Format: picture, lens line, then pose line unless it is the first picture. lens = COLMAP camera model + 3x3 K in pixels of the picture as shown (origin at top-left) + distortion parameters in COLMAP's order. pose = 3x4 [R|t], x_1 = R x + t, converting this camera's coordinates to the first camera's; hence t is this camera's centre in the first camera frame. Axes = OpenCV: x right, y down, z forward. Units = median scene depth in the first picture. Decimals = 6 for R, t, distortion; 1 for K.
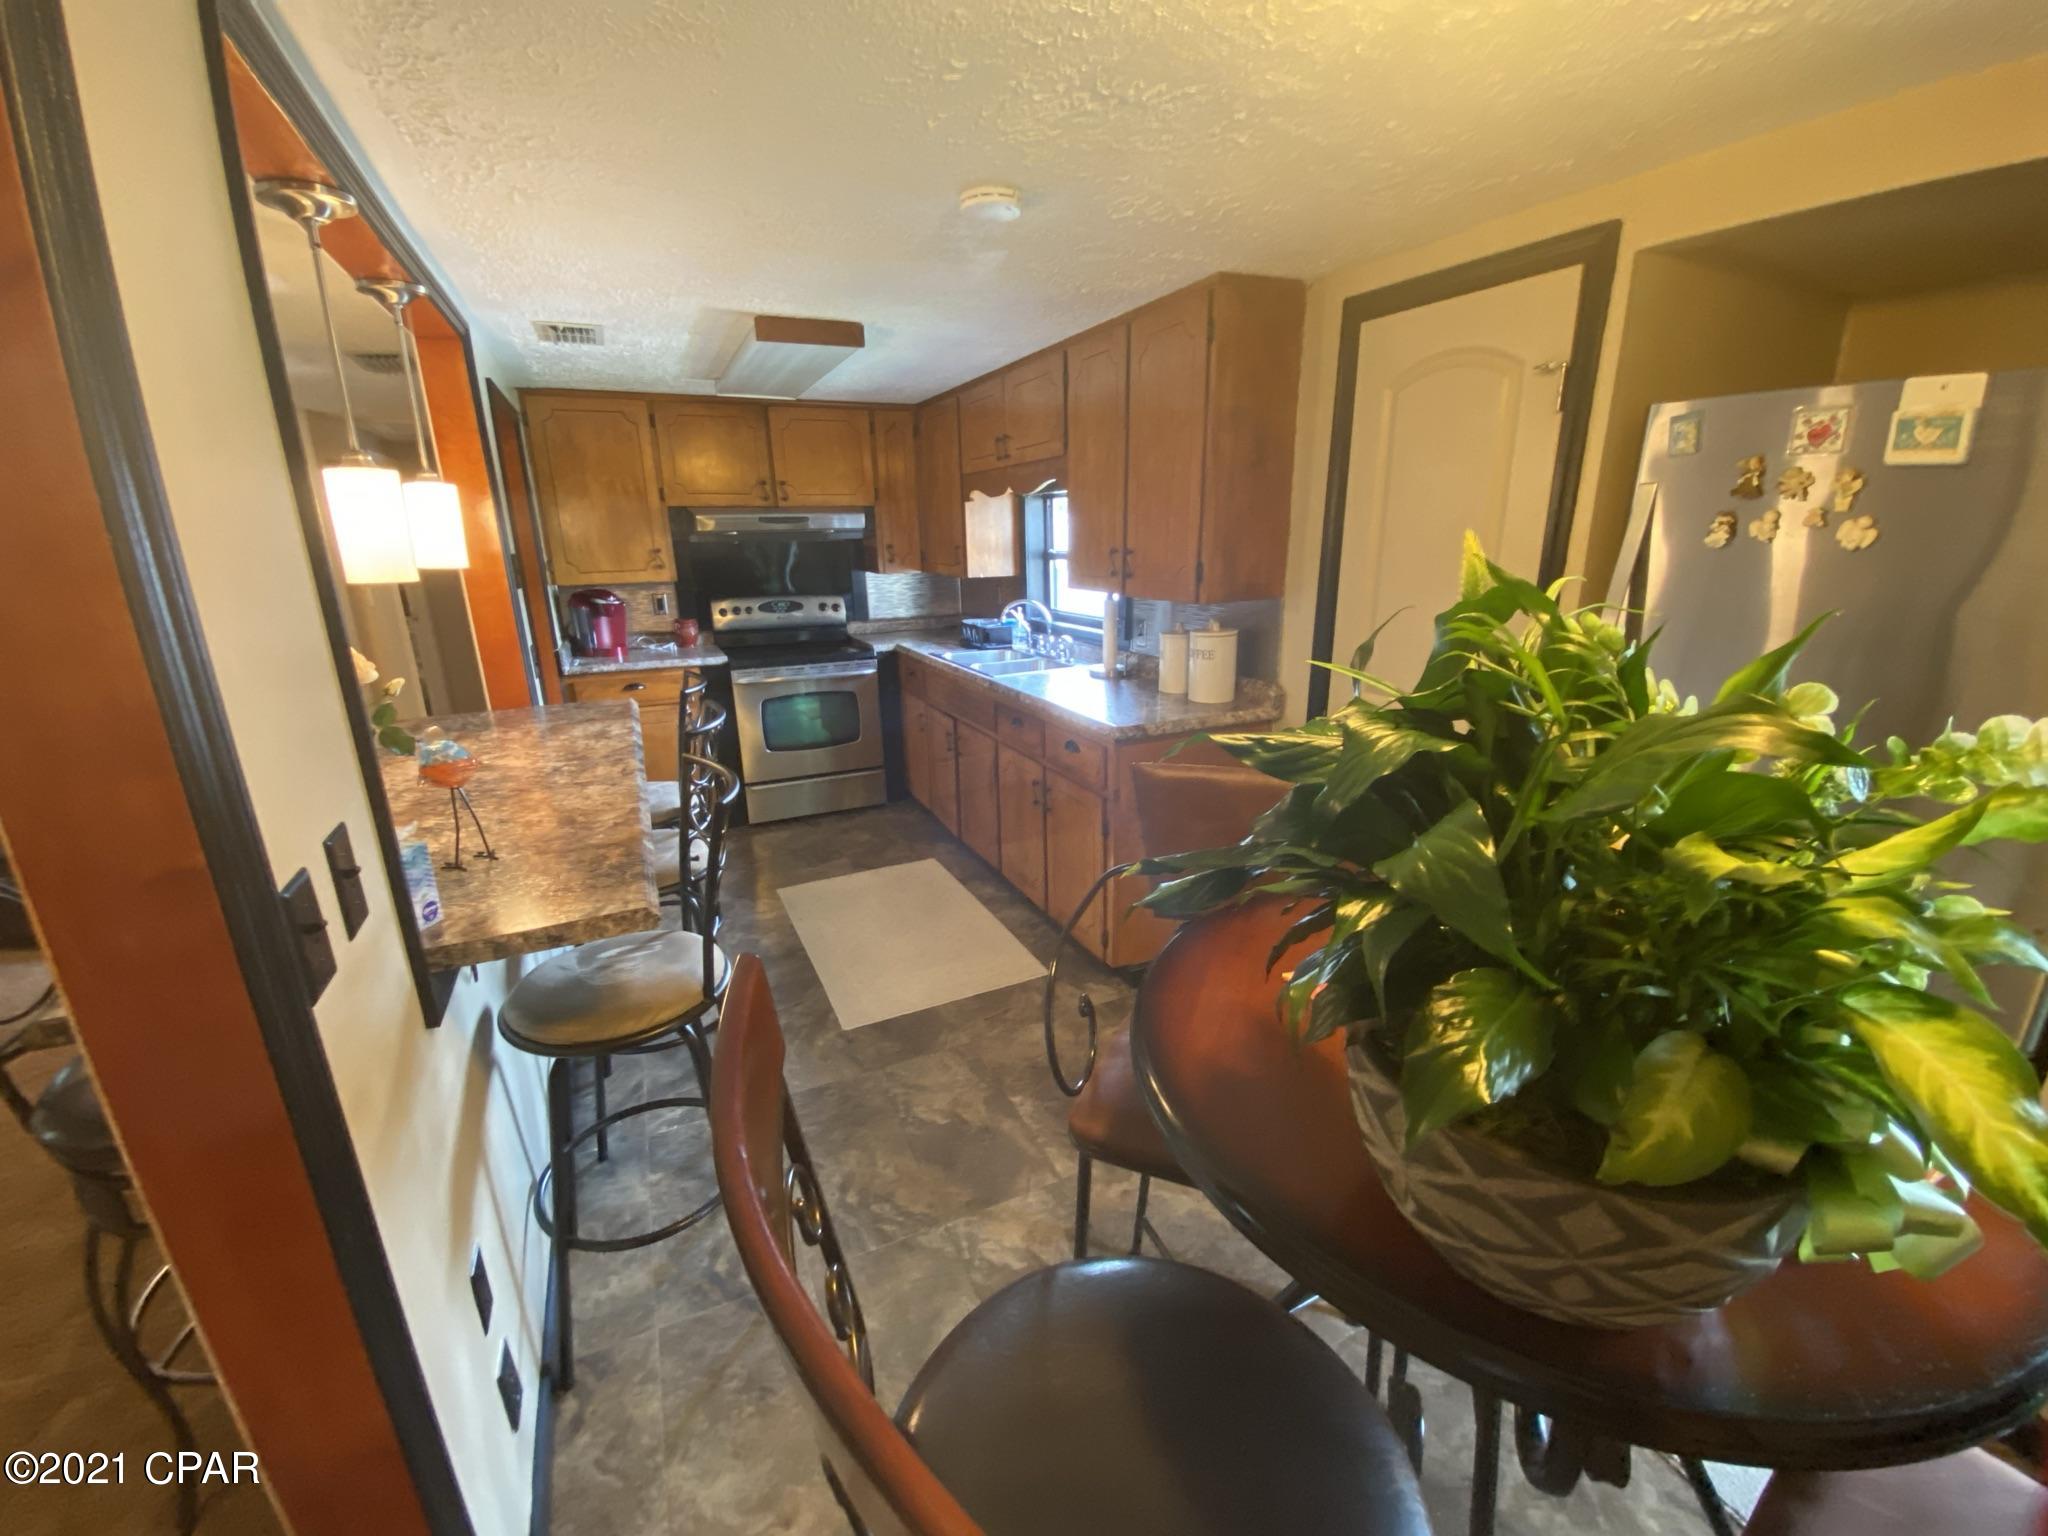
lens RADIAL K [[826.7, 0, 1021.7], [0, 826.7, 773.6], [0, 0, 1]] dist [0.010782, -0.015813]
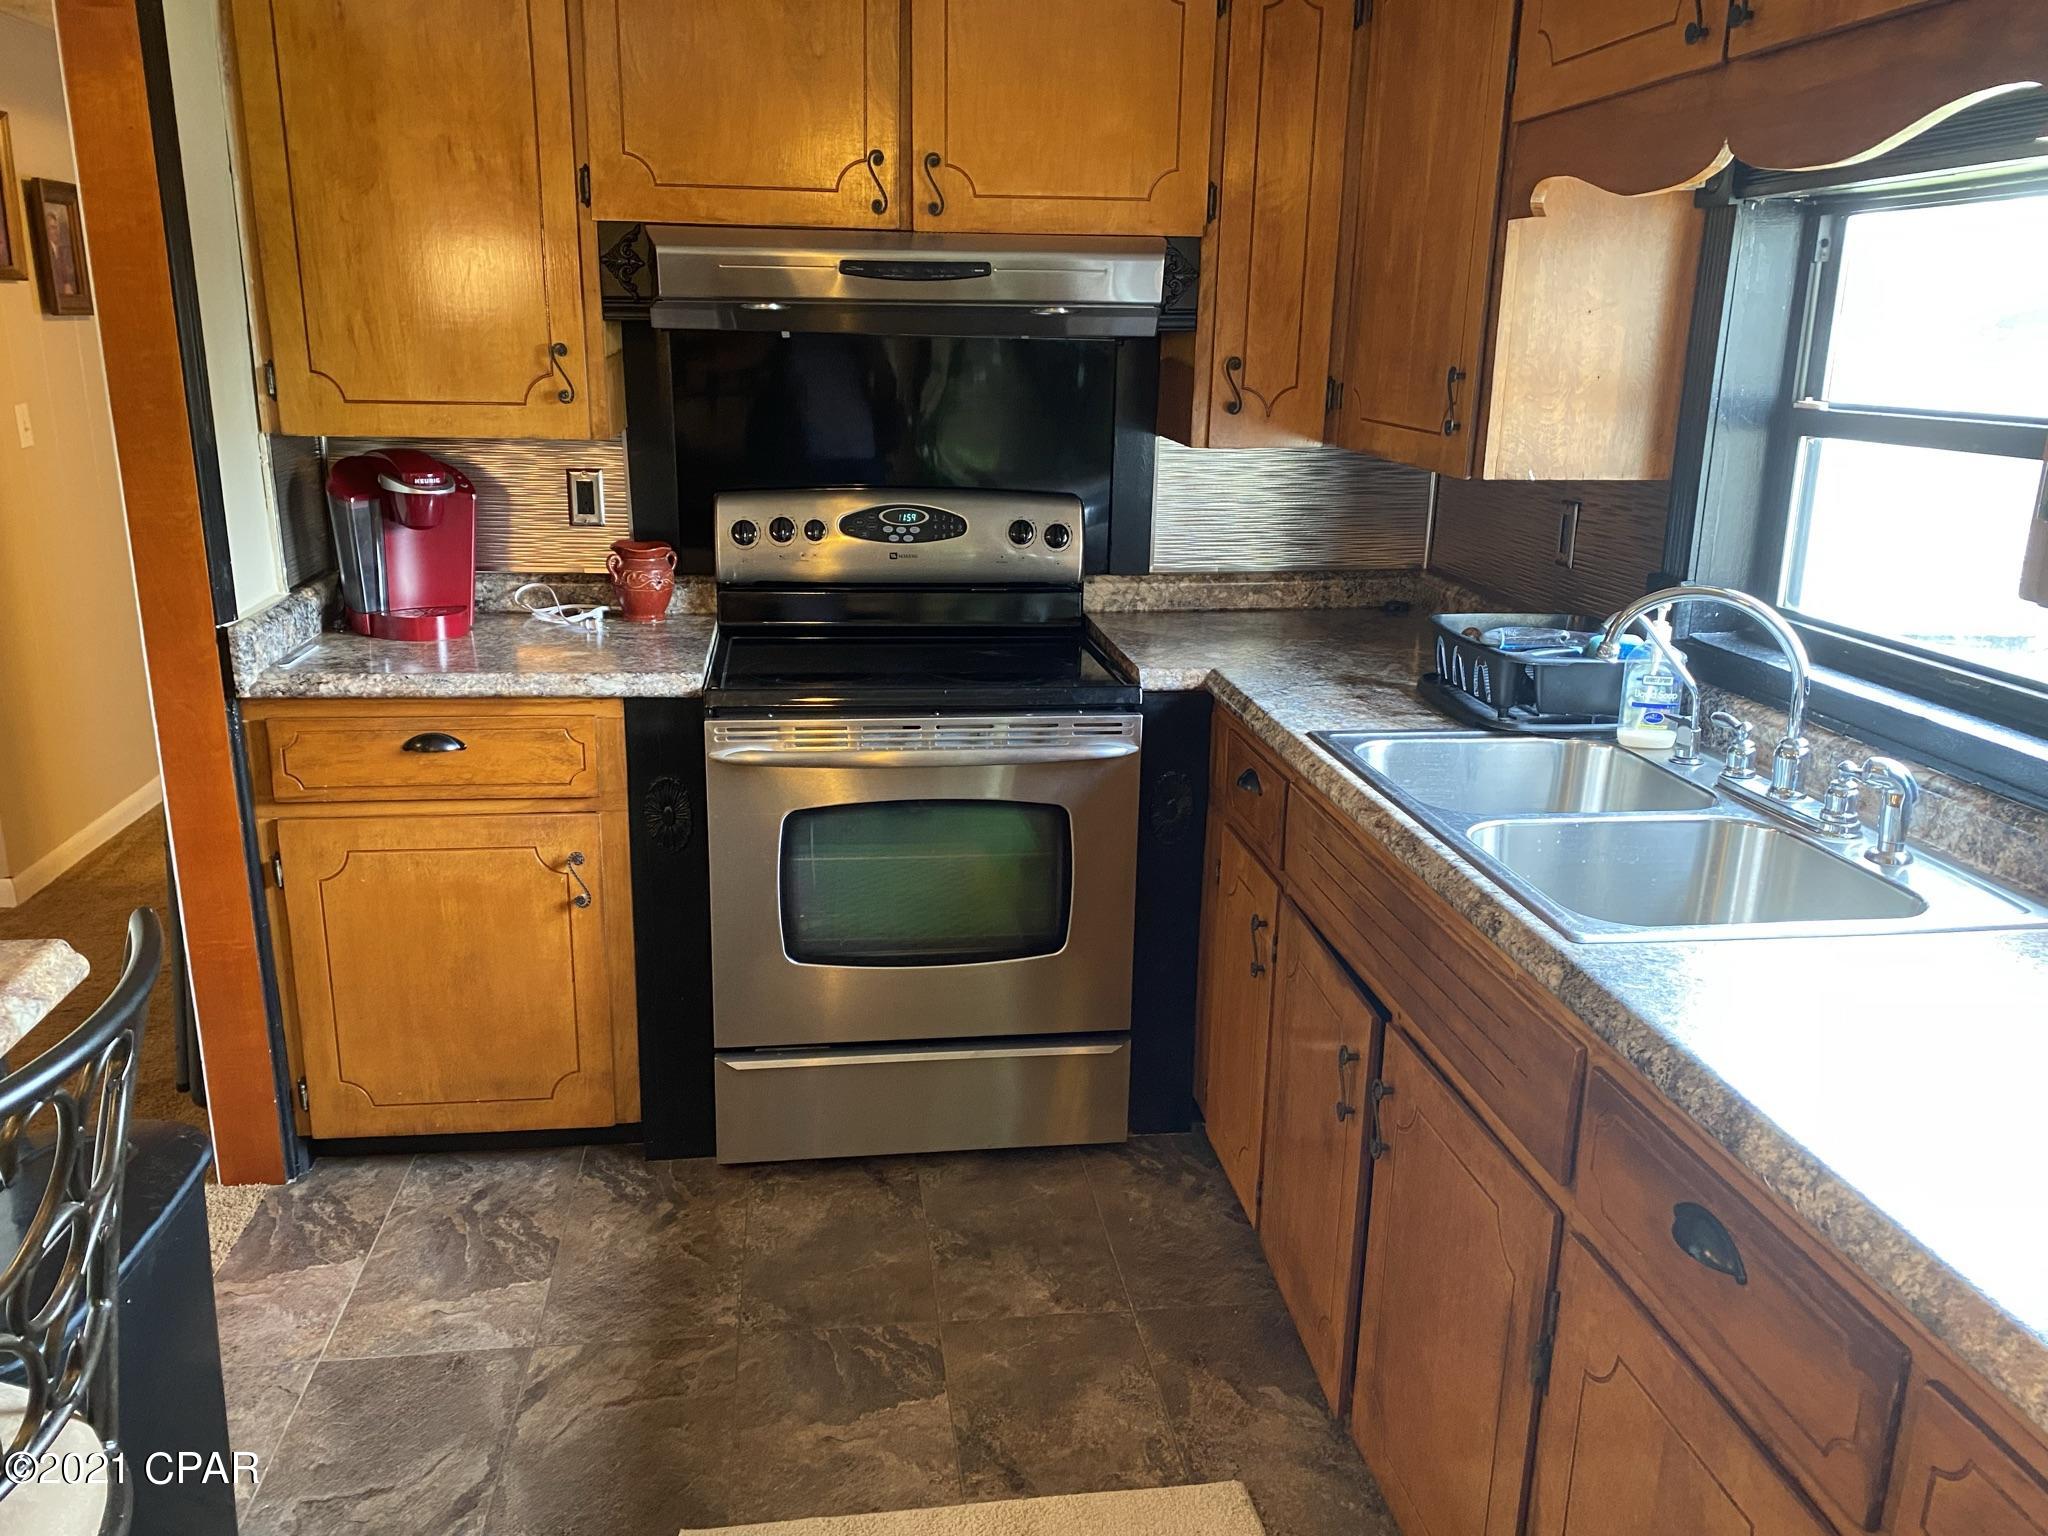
lens RADIAL K [[1572.5, 0, 977.0], [0, 1572.5, 770.8], [0, 0, 1]] dist [0.164791, -0.292093]
pose [[0.945725, 0.118479, -0.302600, -0.048876], [-0.121026, 0.992595, 0.010390, -0.116100], [0.301590, 0.026796, 0.953061, 0.398243]]
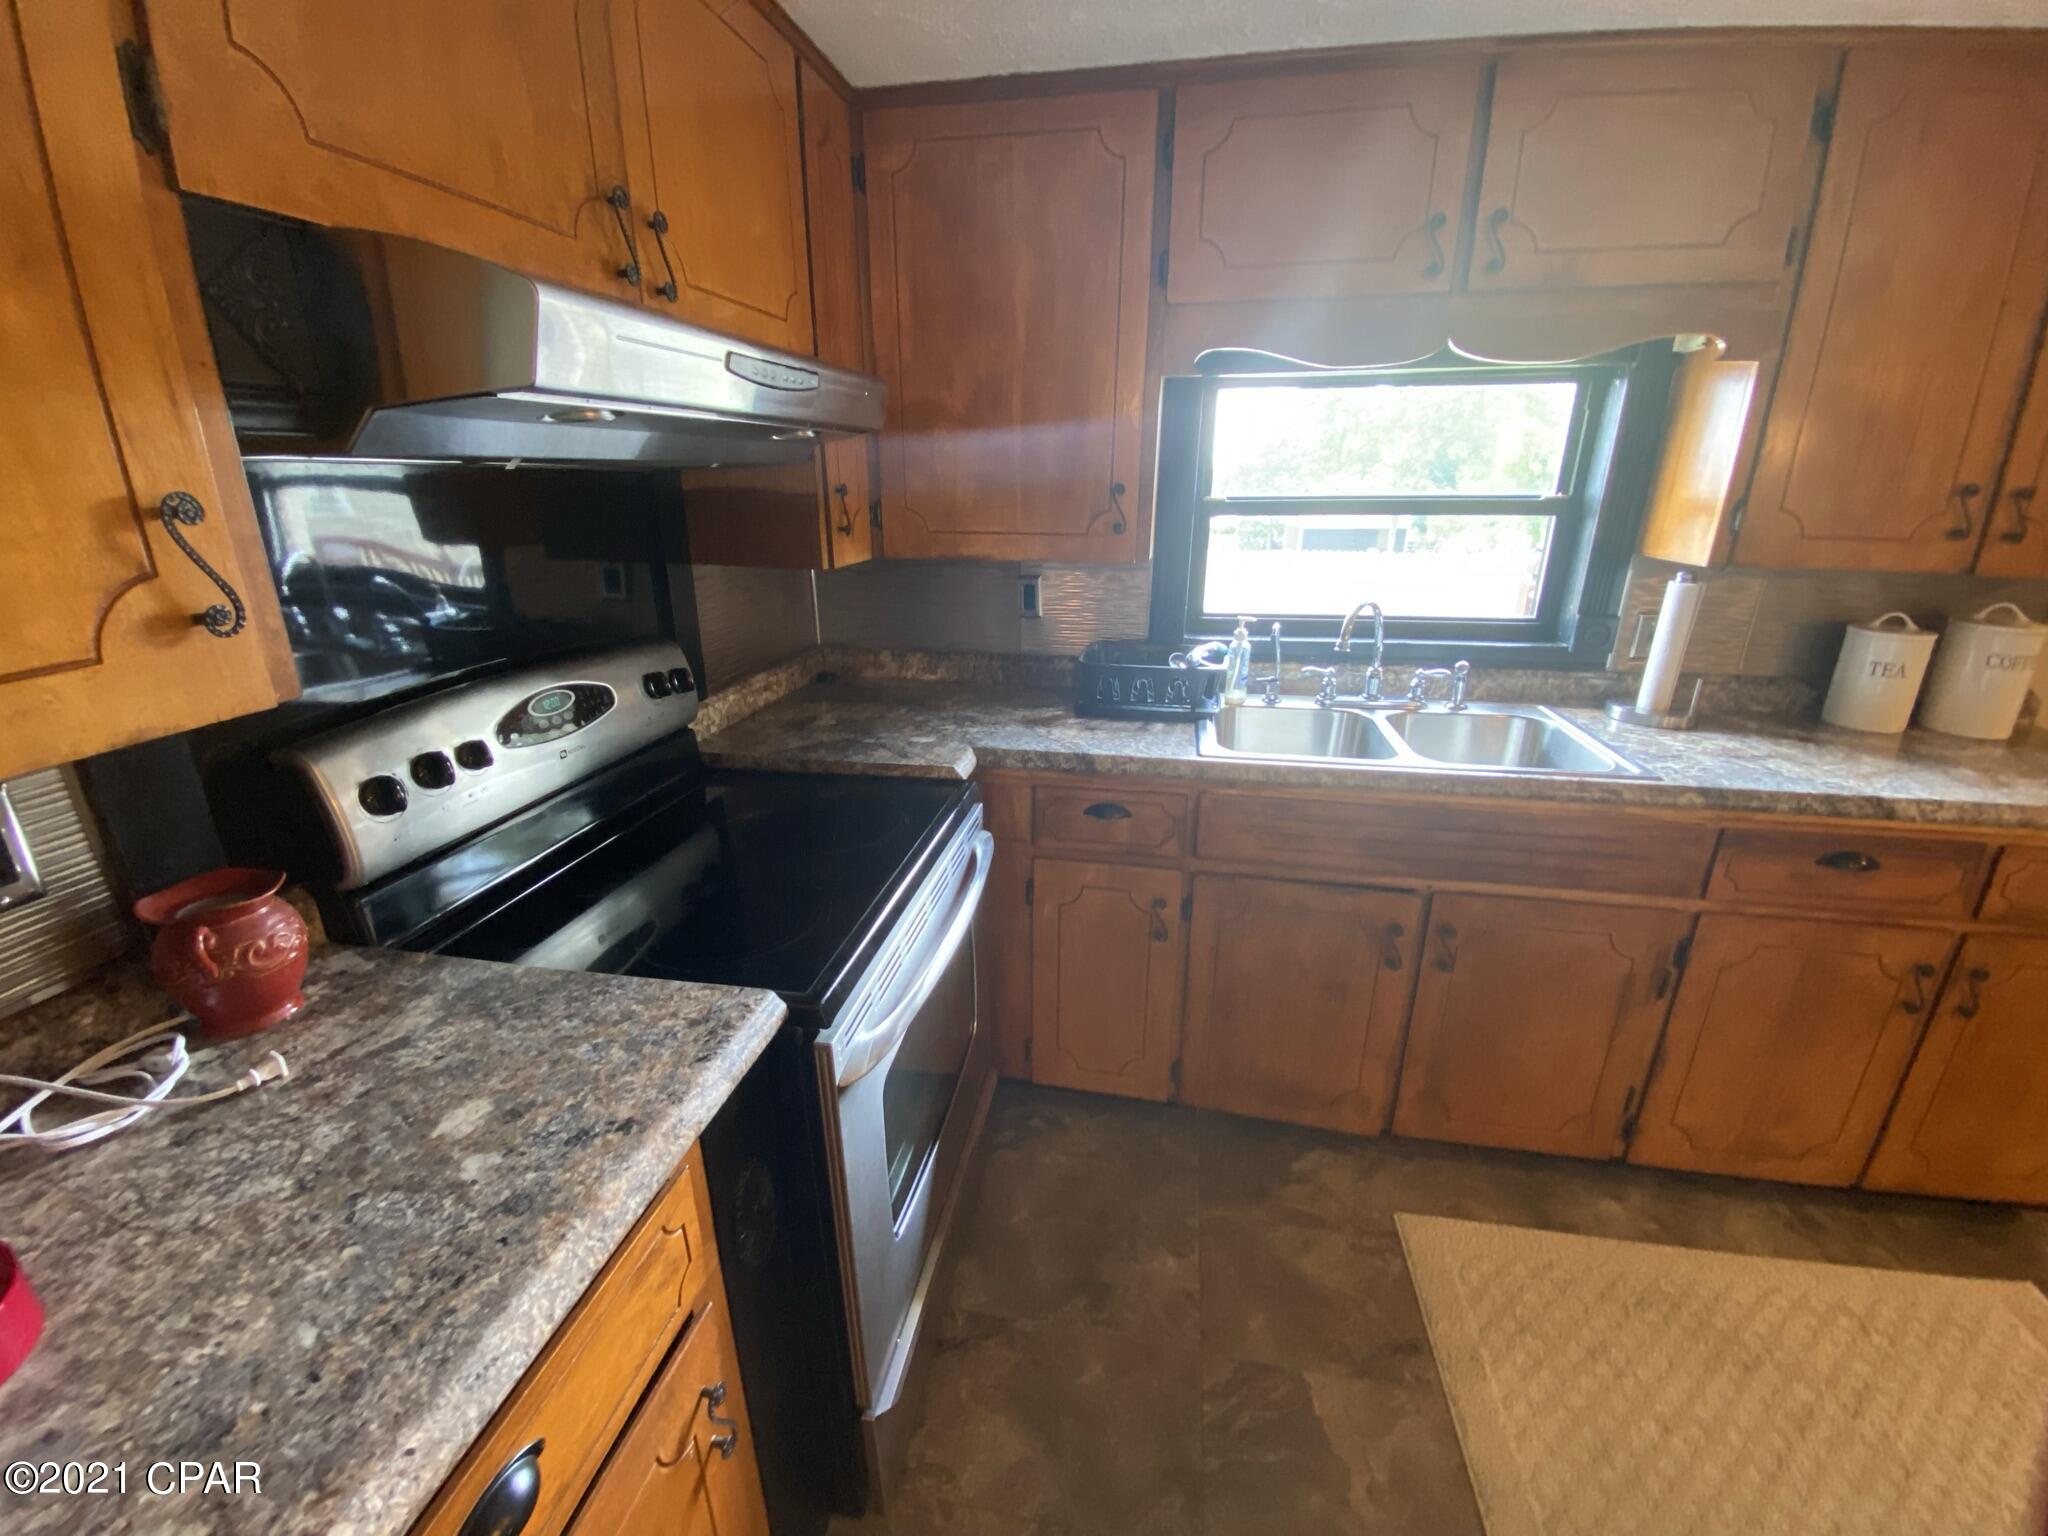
lens RADIAL K [[826.7, 0, 1021.7], [0, 826.7, 773.6], [0, 0, 1]] dist [0.010782, -0.015813]
pose [[0.596875, -0.257858, 0.759769, -0.445898], [0.222431, 0.963012, 0.152094, -0.204720], [-0.770885, 0.078216, 0.632154, 0.765856]]
